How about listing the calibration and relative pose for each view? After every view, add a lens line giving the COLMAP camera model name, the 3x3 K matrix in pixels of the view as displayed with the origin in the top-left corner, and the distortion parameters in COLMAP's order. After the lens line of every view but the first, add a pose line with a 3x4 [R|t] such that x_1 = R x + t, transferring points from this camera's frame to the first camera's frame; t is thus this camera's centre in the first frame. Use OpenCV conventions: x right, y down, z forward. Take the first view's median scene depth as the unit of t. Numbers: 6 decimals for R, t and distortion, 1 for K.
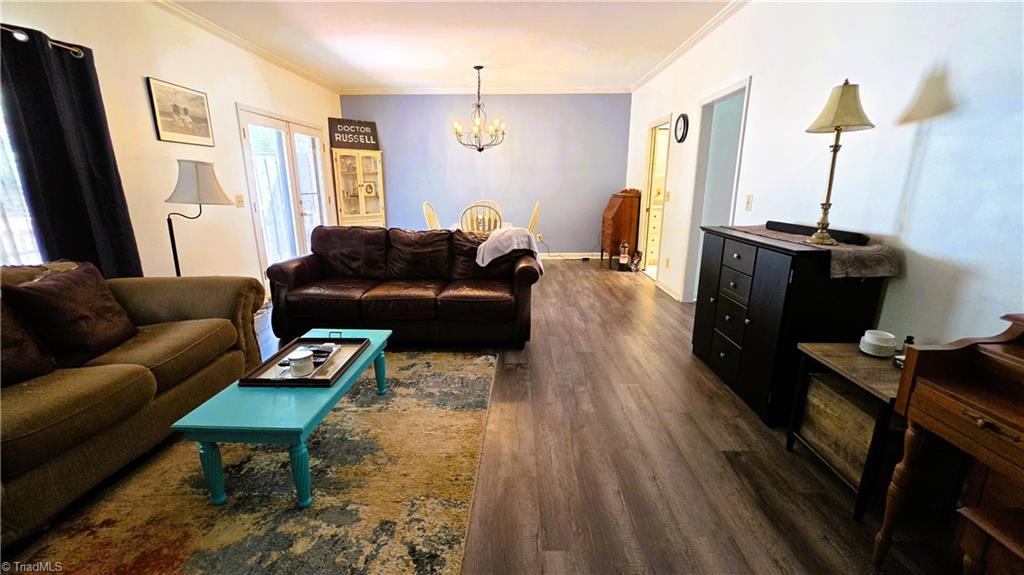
lens RADIAL K [[407.5, 0, 512.6], [0, 407.5, 287.3], [0, 0, 1]] dist [0.000209, 0.000041]
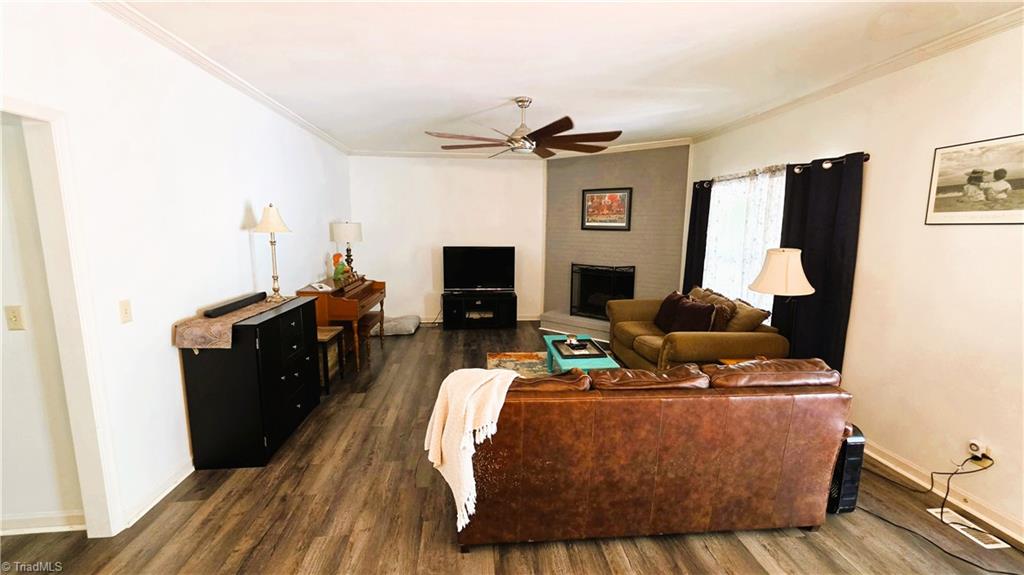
lens RADIAL K [[407.5, 0, 512.6], [0, 407.5, 286.2], [0, 0, 1]] dist [0.000209, 0.000041]
pose [[-0.993170, 0.012231, -0.116029, 0.021535], [-0.033037, 0.924304, 0.380223, -0.502791], [0.111897, 0.381460, -0.917588, 1.610060]]
